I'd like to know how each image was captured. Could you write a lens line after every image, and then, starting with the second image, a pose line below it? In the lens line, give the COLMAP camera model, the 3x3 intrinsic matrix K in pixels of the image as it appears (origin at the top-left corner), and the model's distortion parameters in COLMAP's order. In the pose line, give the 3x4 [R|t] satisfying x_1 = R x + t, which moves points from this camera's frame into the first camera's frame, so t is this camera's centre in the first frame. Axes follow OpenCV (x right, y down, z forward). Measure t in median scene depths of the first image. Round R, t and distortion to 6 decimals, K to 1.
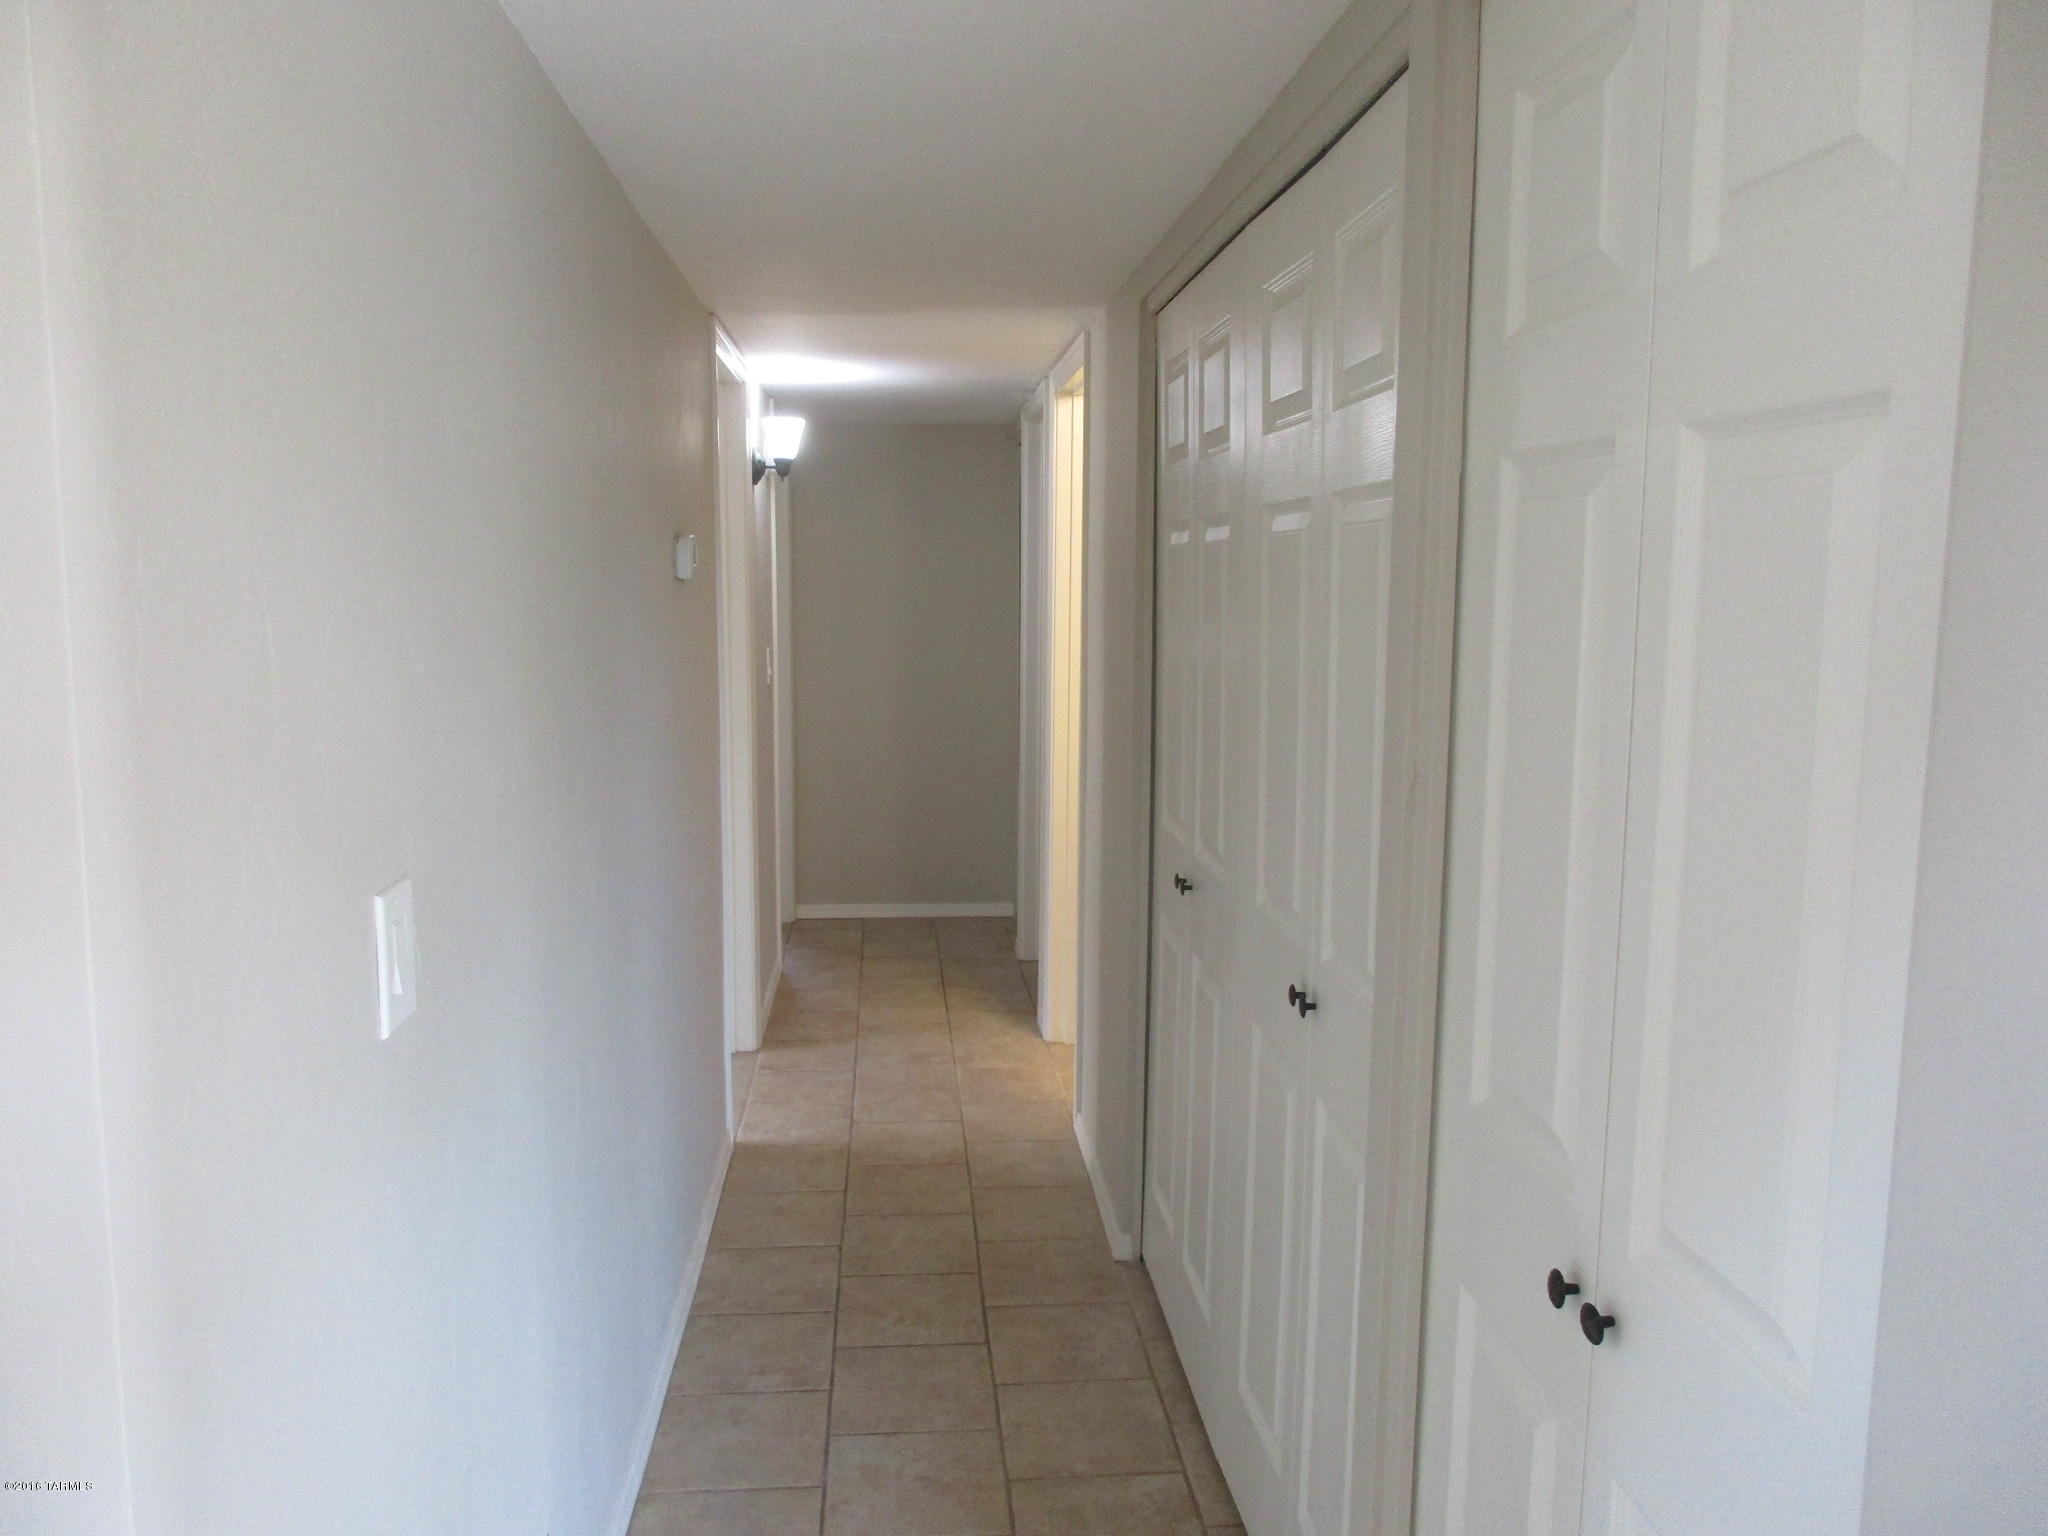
lens RADIAL K [[1521.8, 0, 1024.0], [0, 1521.8, 768.0], [0, 0, 1]] dist [0.005498, 0.002494]
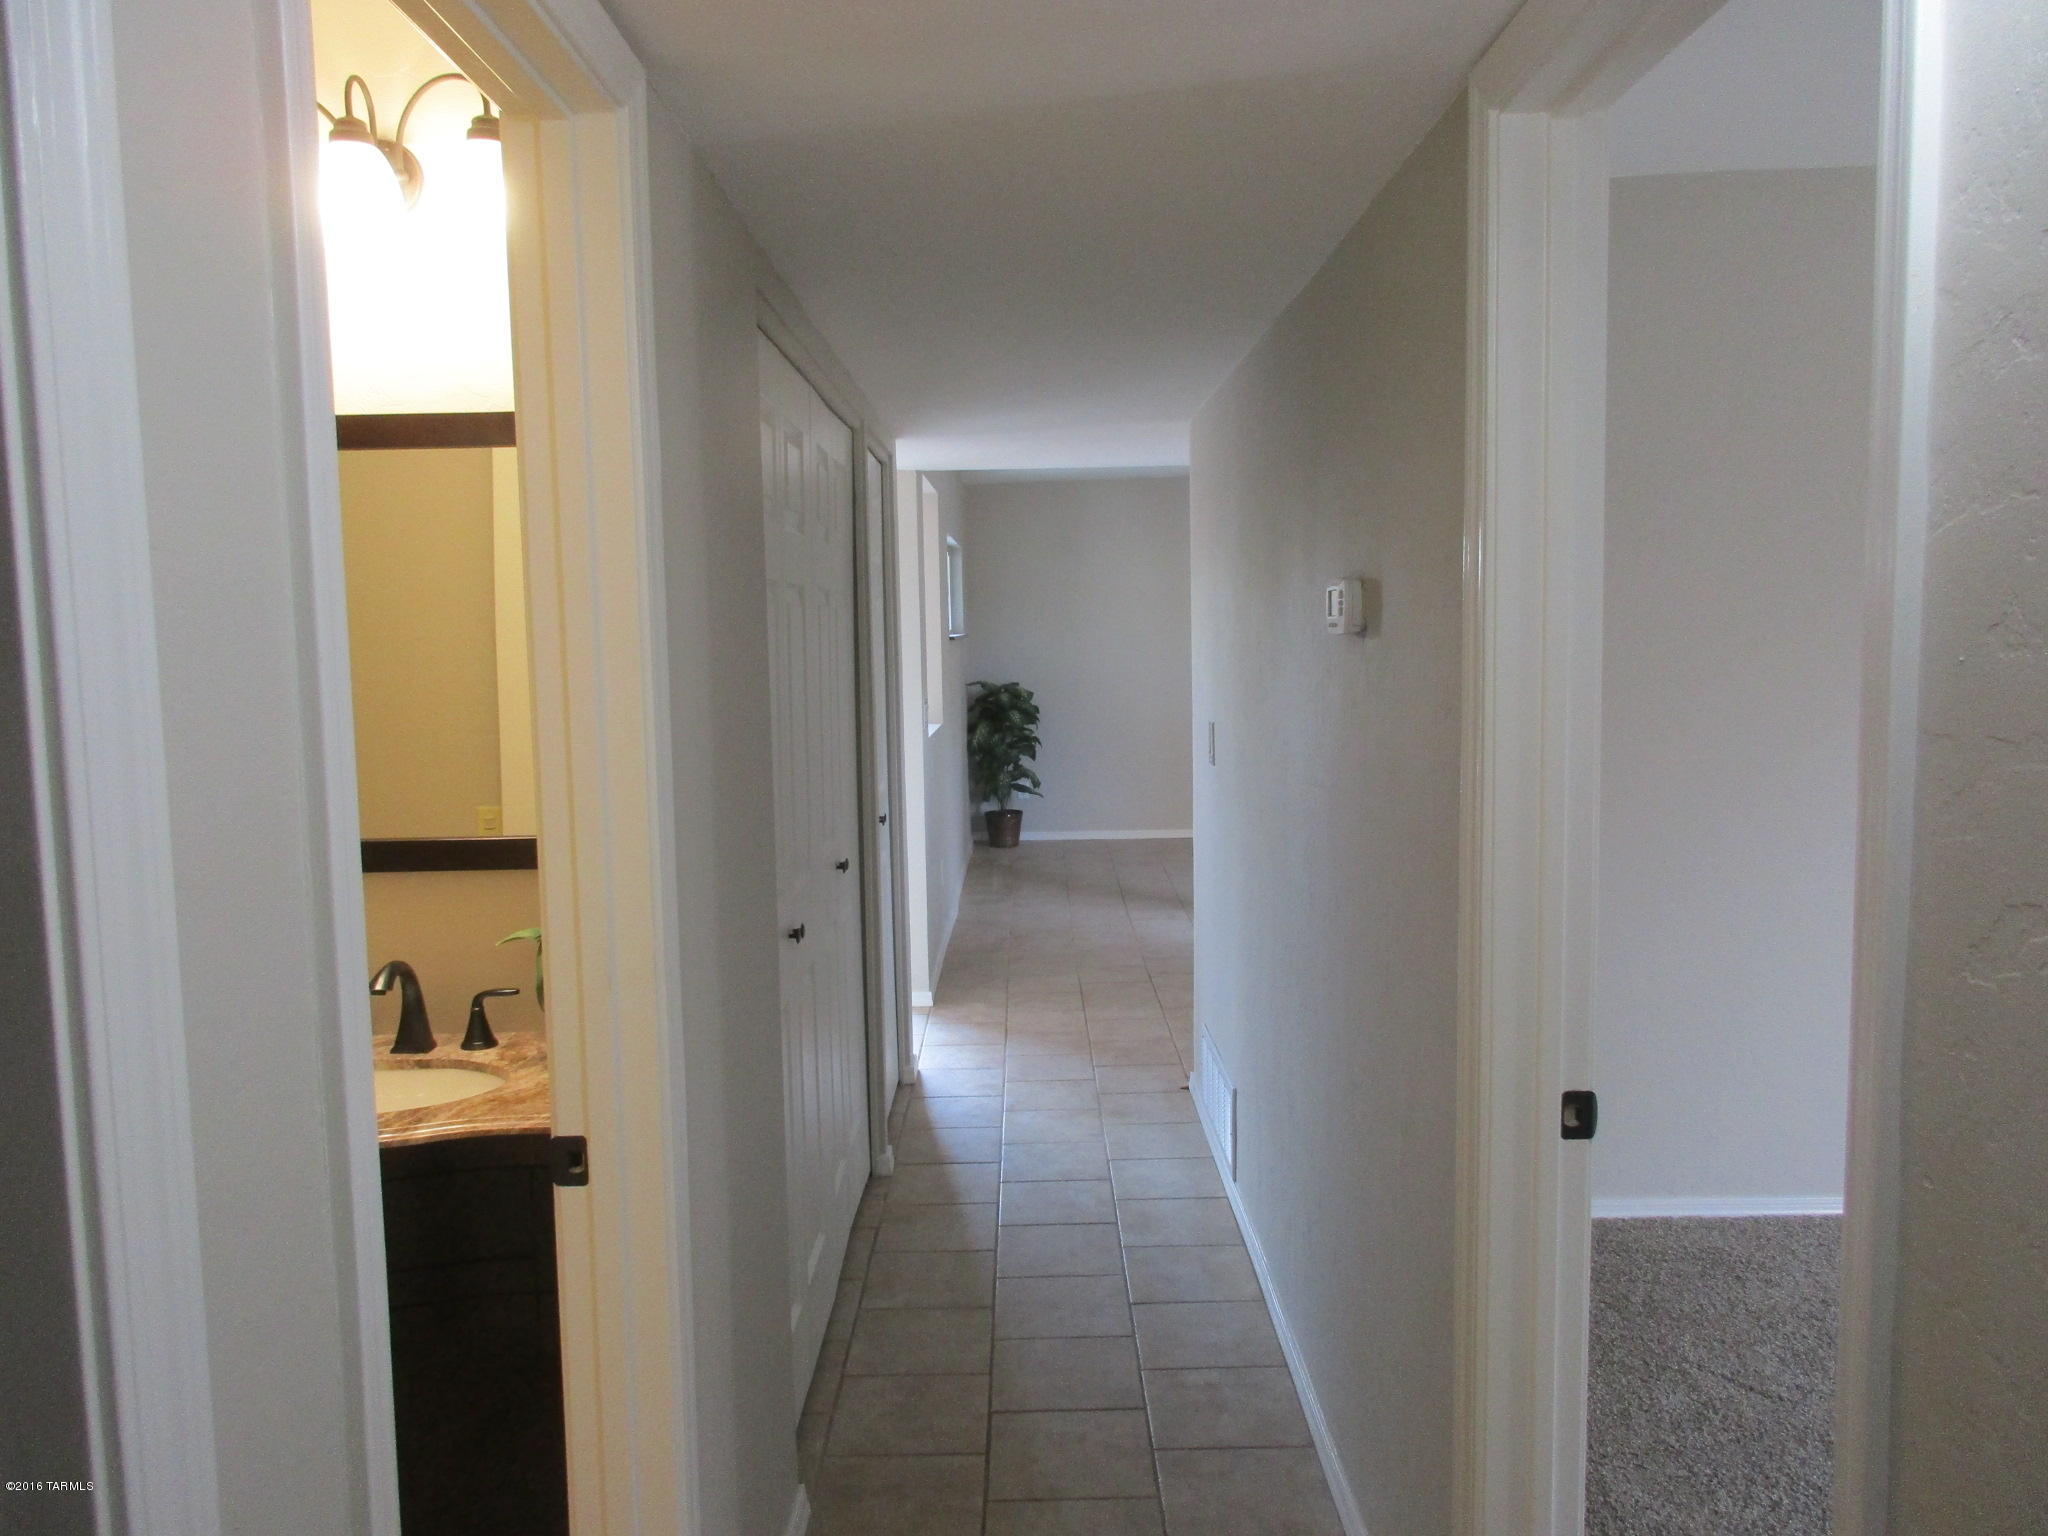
lens RADIAL K [[1521.8, 0, 1024.0], [0, 1521.8, 768.0], [0, 0, 1]] dist [0.005498, 0.002494]
pose [[-0.996003, 0.002068, 0.089300, -0.133528], [0.022127, 0.974285, 0.224232, -0.245288], [-0.086540, 0.225311, -0.970436, 1.851258]]
